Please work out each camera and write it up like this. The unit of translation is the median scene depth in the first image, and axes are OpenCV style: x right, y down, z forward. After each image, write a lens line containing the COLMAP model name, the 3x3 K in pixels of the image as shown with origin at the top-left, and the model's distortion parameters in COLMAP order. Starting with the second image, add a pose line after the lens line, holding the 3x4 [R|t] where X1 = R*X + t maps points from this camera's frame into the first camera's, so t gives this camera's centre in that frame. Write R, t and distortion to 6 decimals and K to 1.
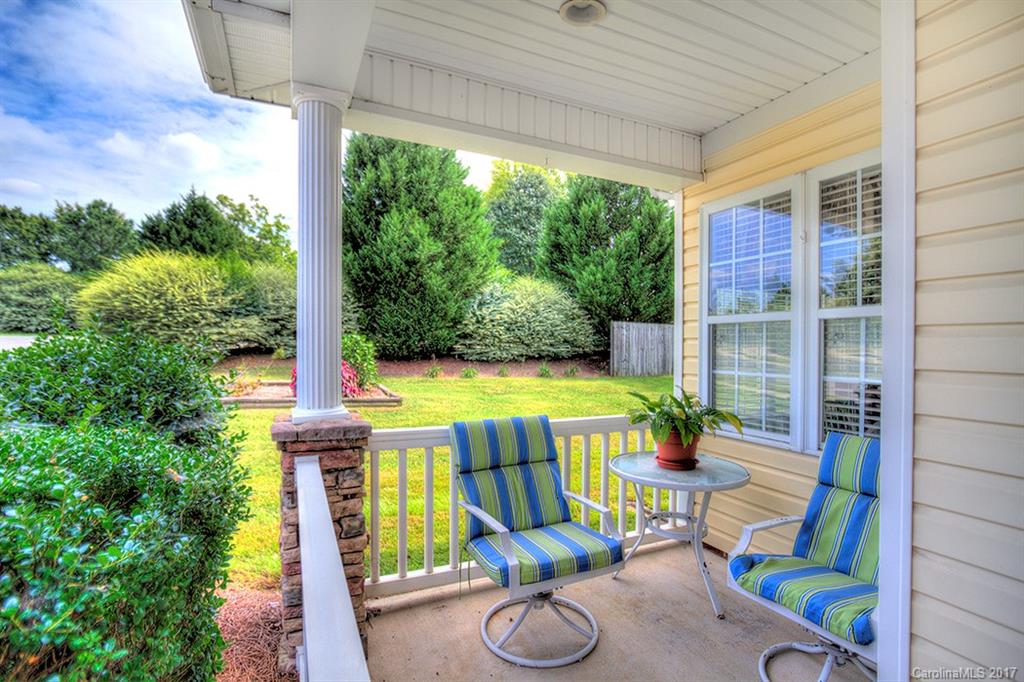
lens RADIAL K [[477.1, 0, 510.2], [0, 477.1, 344.3], [0, 0, 1]] dist [-0.003639, 0.000224]
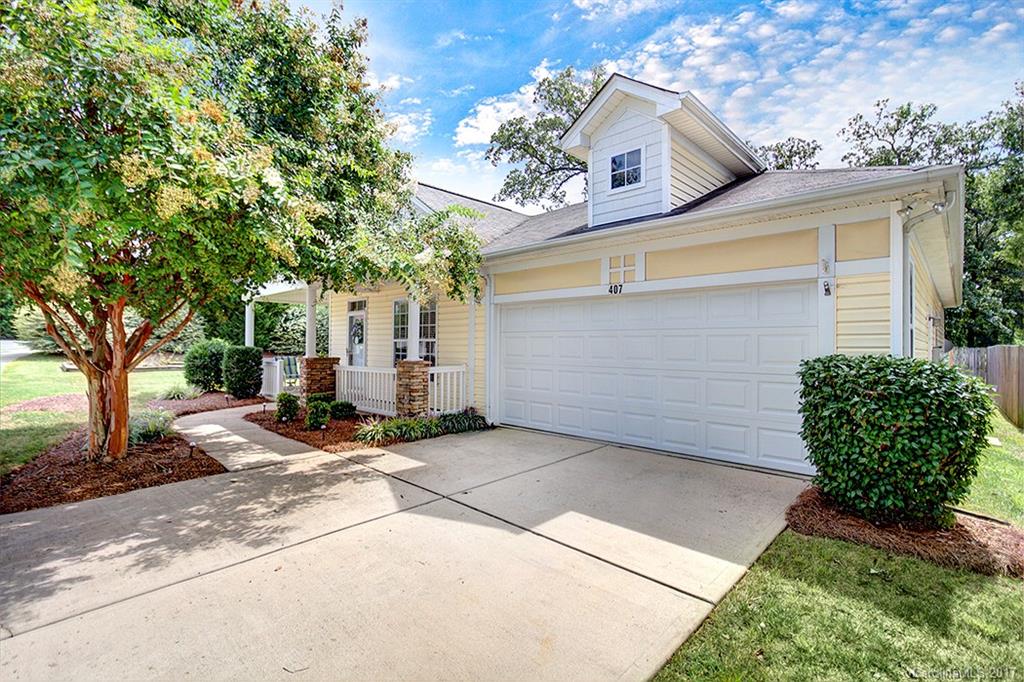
lens RADIAL K [[477.1, 0, 511.9], [0, 477.1, 340.8], [0, 0, 1]] dist [-0.003639, 0.000224]
pose [[0.932073, -0.001633, 0.362267, 0.074015], [0.002603, 0.999994, -0.002190, -0.004722], [-0.362261, 0.002984, 0.932072, -0.877234]]
